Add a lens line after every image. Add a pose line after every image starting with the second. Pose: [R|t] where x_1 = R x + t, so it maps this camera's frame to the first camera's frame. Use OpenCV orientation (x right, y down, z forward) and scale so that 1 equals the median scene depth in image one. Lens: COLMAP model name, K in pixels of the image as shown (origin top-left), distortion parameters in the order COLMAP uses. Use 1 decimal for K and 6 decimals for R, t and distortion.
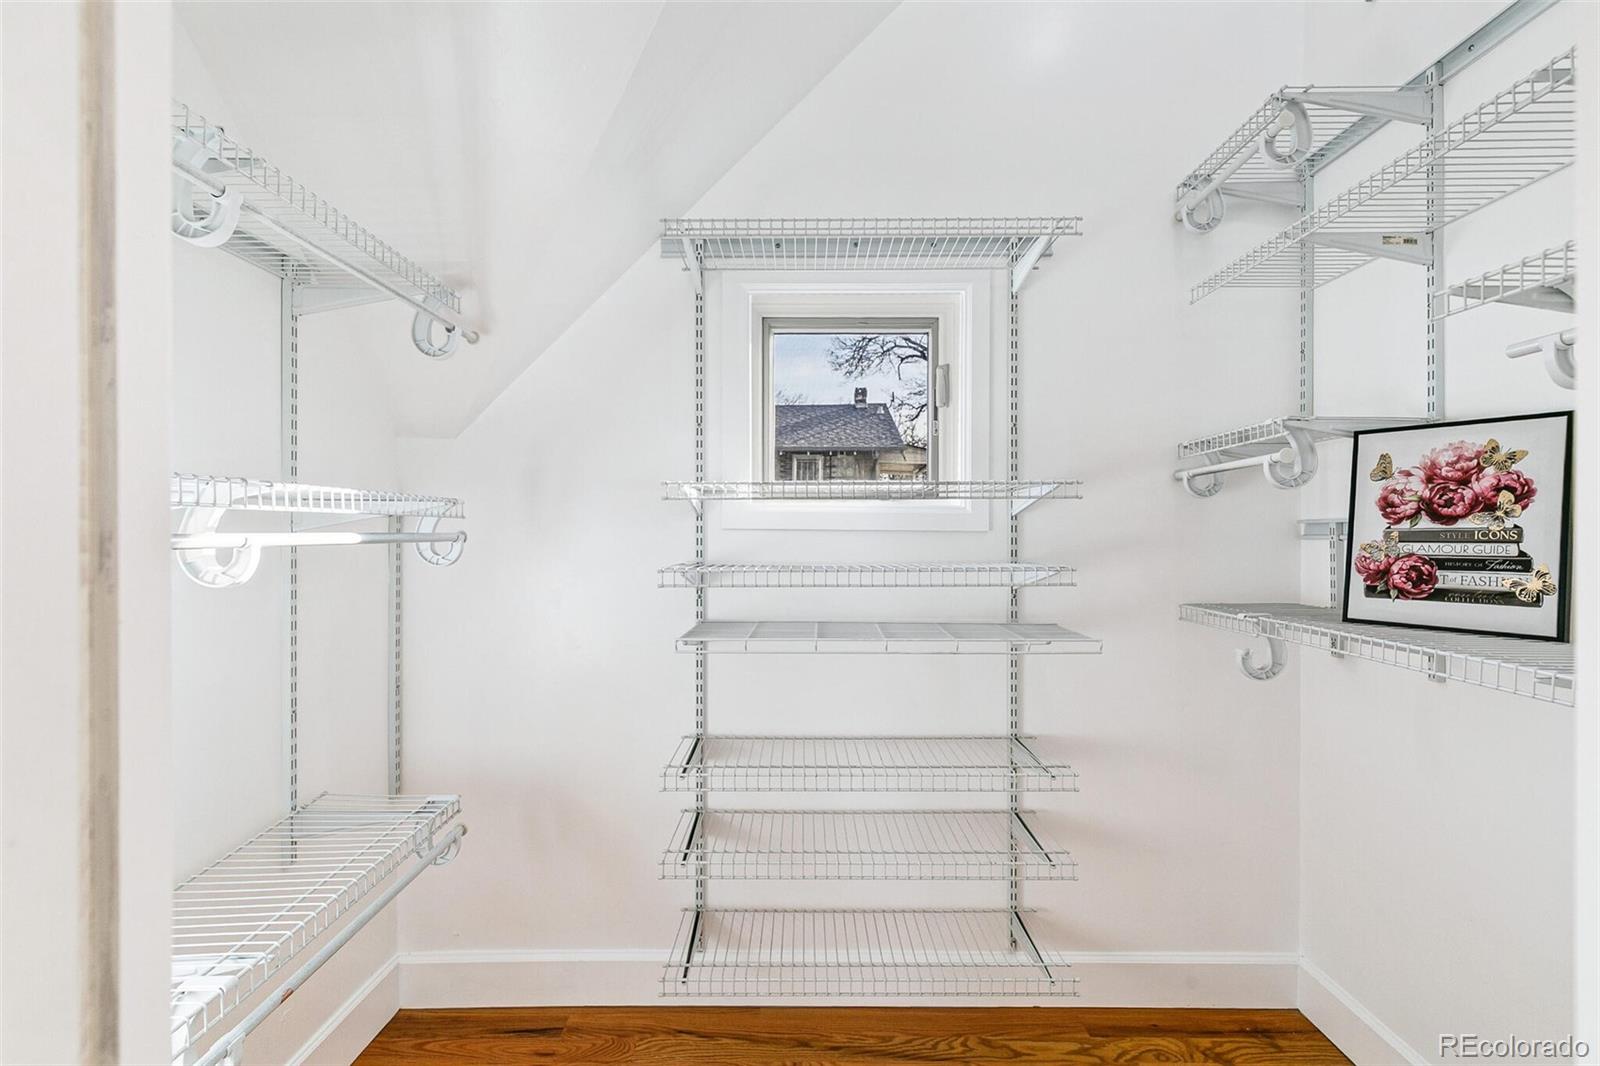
lens RADIAL K [[733.8, 0, 792.2], [0, 733.8, 531.6], [0, 0, 1]] dist [0.006789, 0.000049]
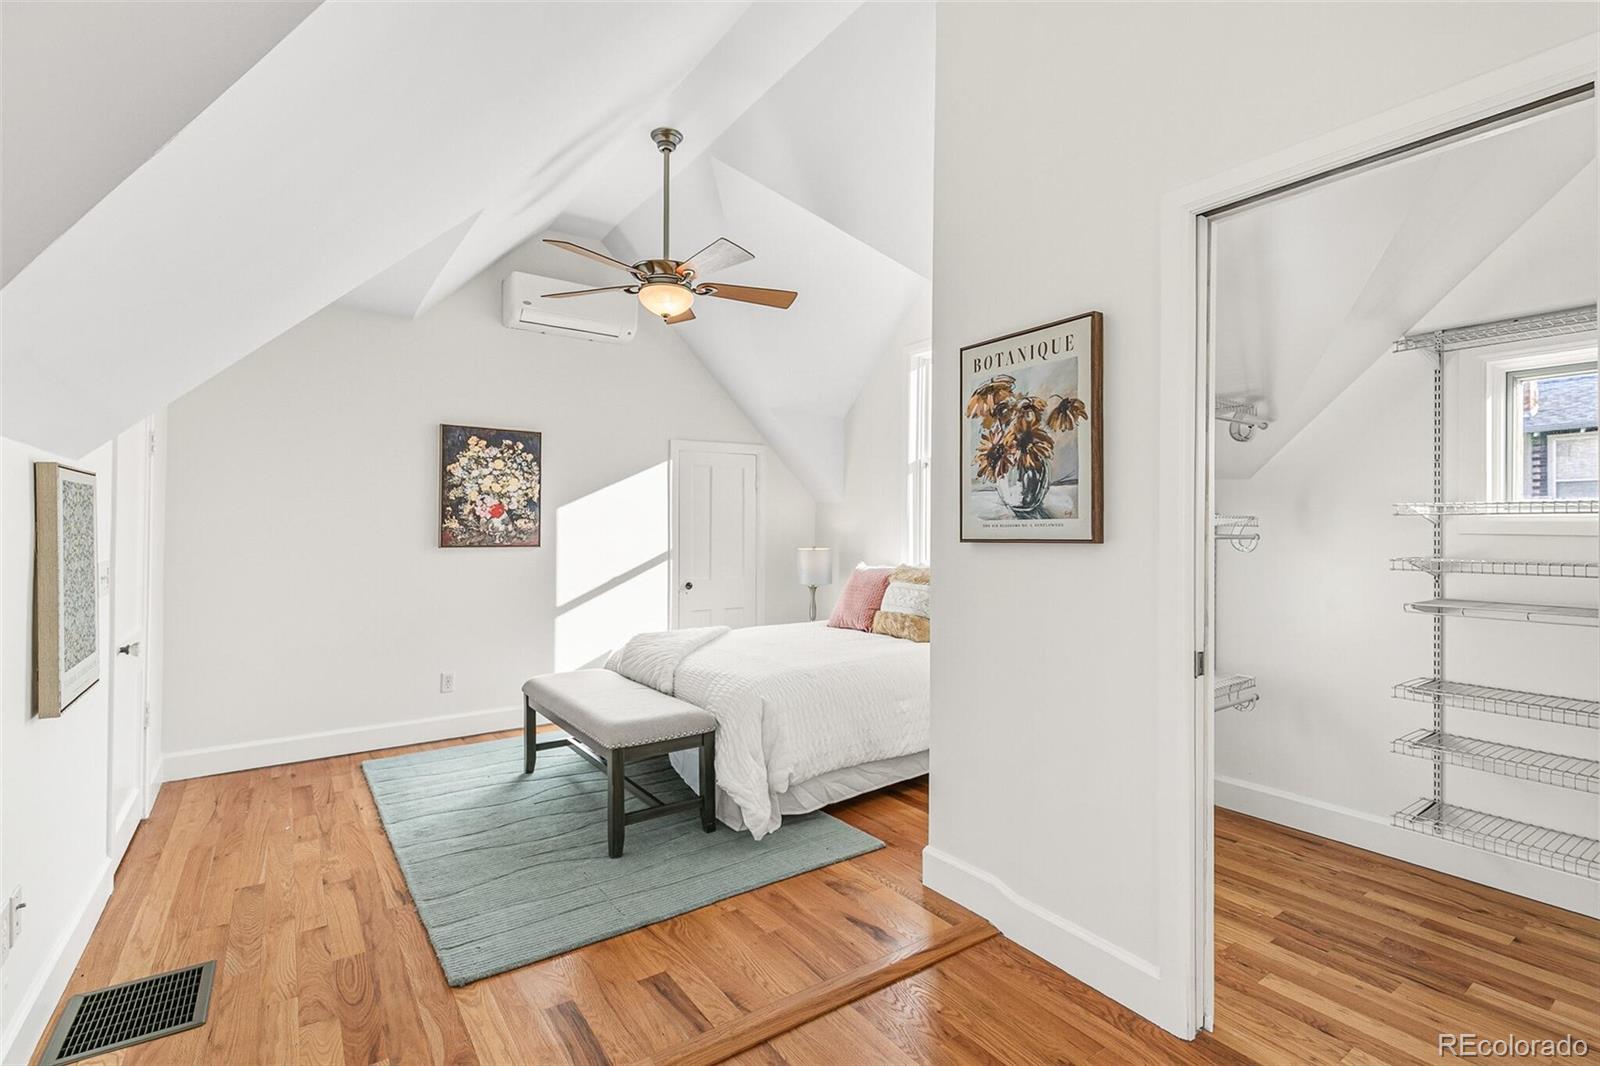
lens RADIAL K [[733.8, 0, 785.7], [0, 733.8, 527.9], [0, 0, 1]] dist [0.006789, 0.000049]
pose [[0.575196, 0.006783, -0.817987, 0.324482], [-0.004878, 0.999976, 0.004863, -0.015681], [0.818001, 0.001193, 0.575216, -0.876351]]
